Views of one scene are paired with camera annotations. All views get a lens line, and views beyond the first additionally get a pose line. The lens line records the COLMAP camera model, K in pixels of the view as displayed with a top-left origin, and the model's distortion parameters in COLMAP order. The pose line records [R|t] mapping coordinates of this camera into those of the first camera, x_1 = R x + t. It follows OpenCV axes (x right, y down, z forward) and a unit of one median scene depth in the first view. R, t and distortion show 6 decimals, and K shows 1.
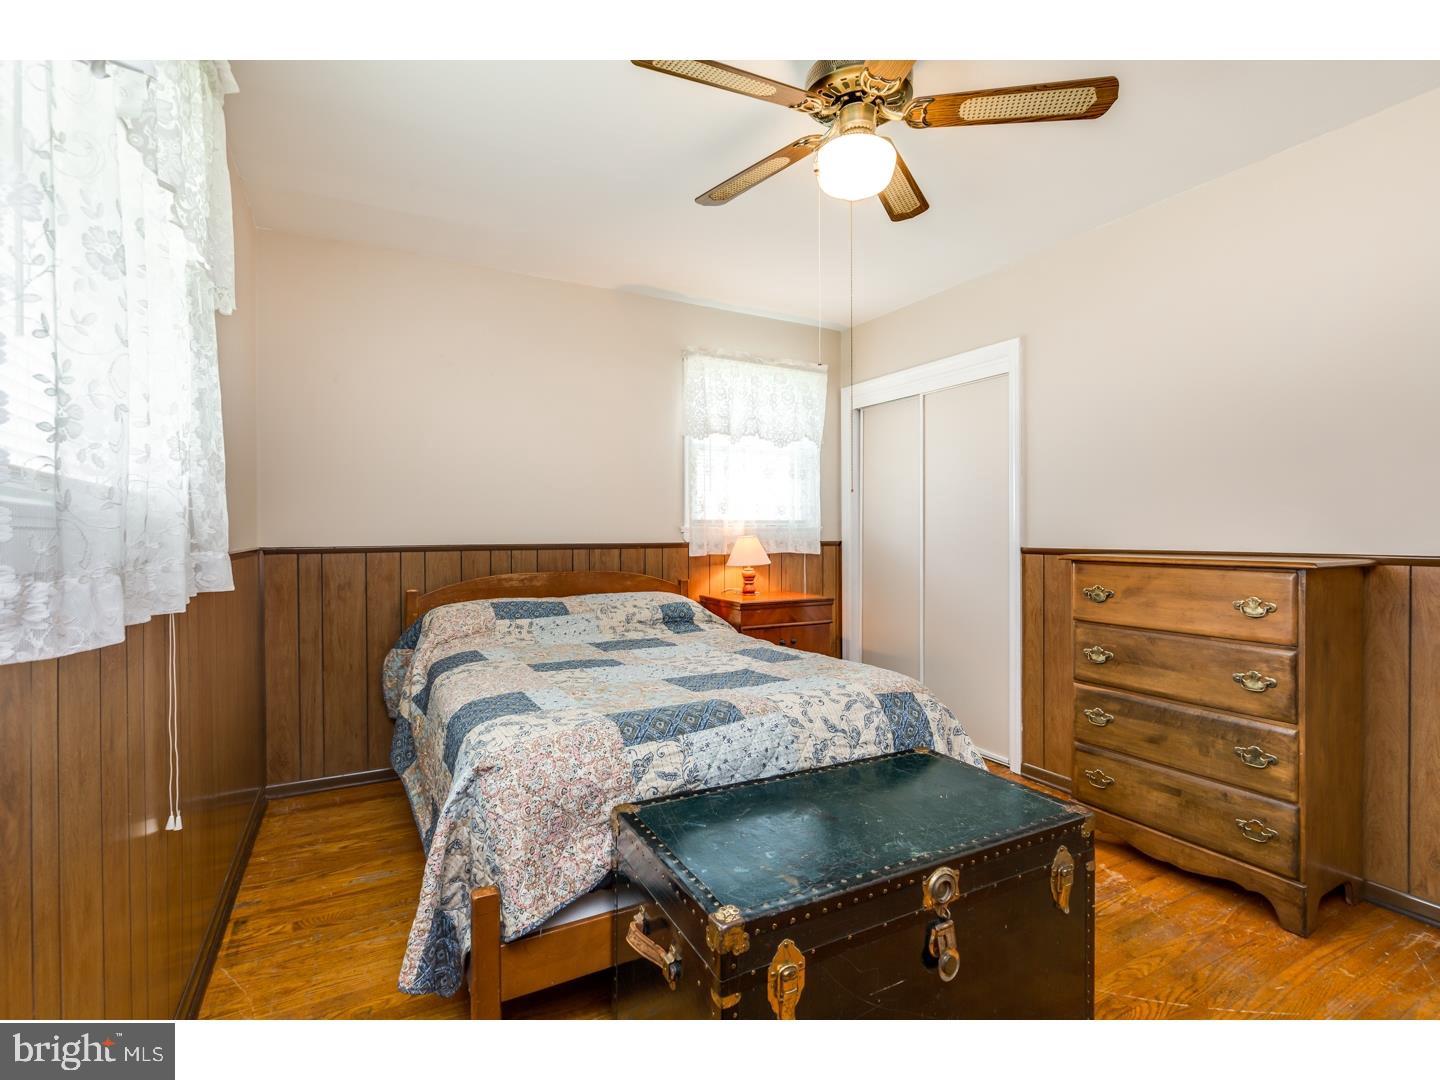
lens RADIAL K [[644.7, 0, 720.7], [0, 644.7, 546.2], [0, 0, 1]] dist [0.004584, -0.000976]
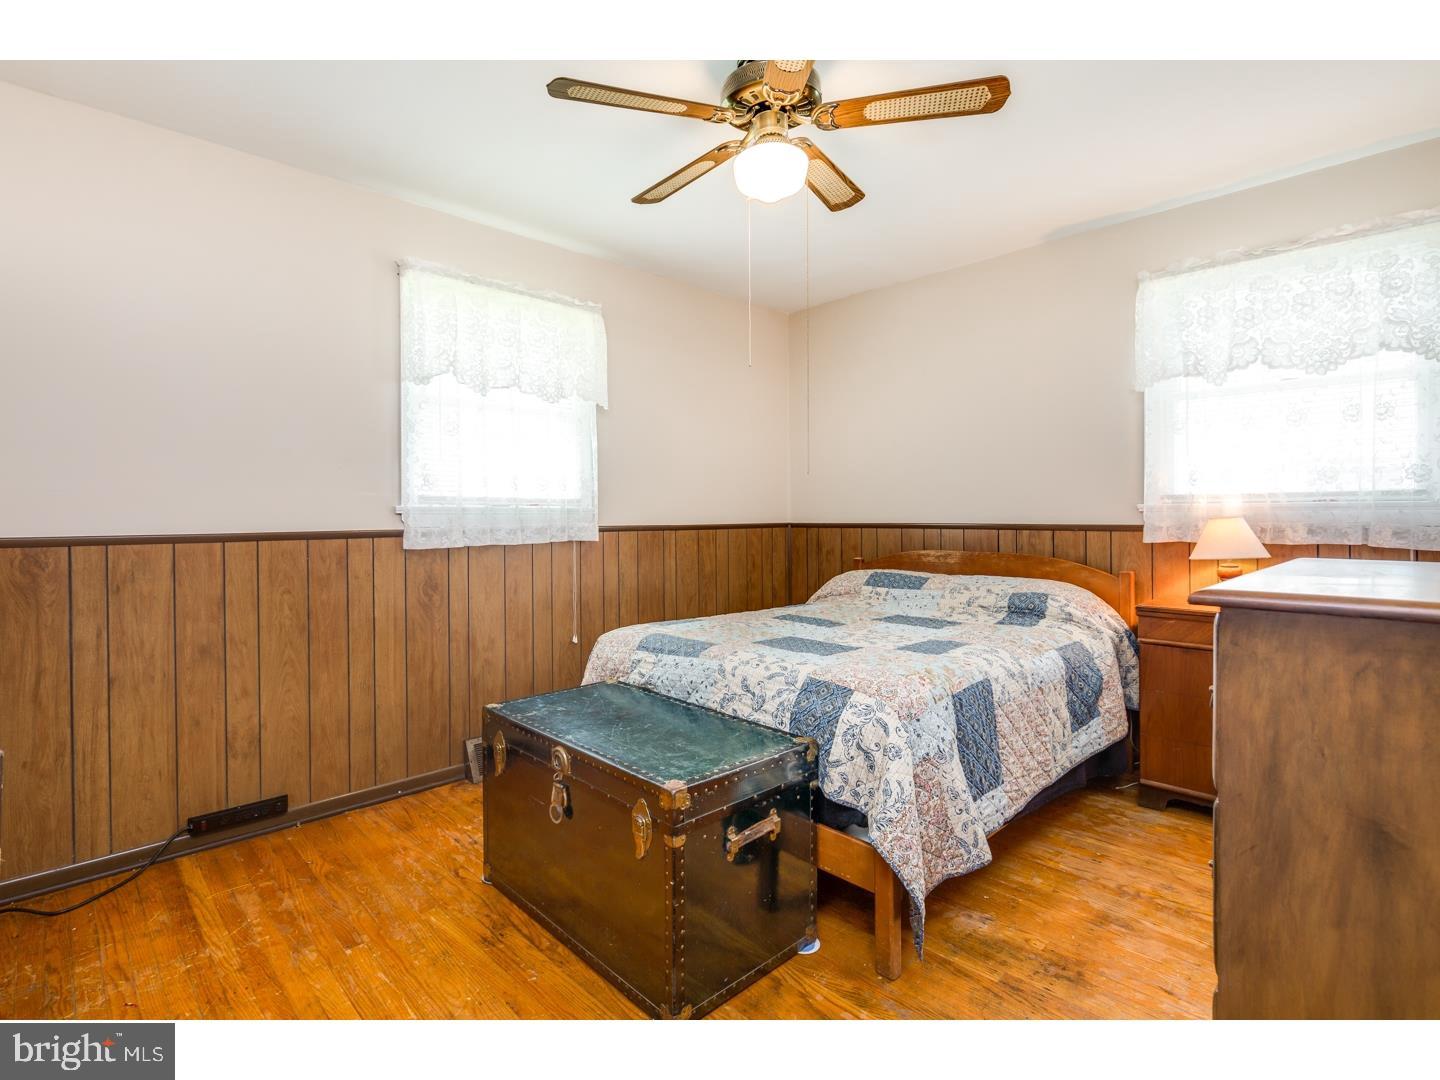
lens RADIAL K [[687.1, 0, 720.9], [0, 687.1, 524.9], [0, 0, 1]] dist [0.001013, 0.000137]
pose [[0.293965, 0.015879, -0.955684, 0.782673], [-0.014604, 0.999820, 0.012120, -0.010473], [0.955705, 0.010393, 0.294144, 0.358898]]
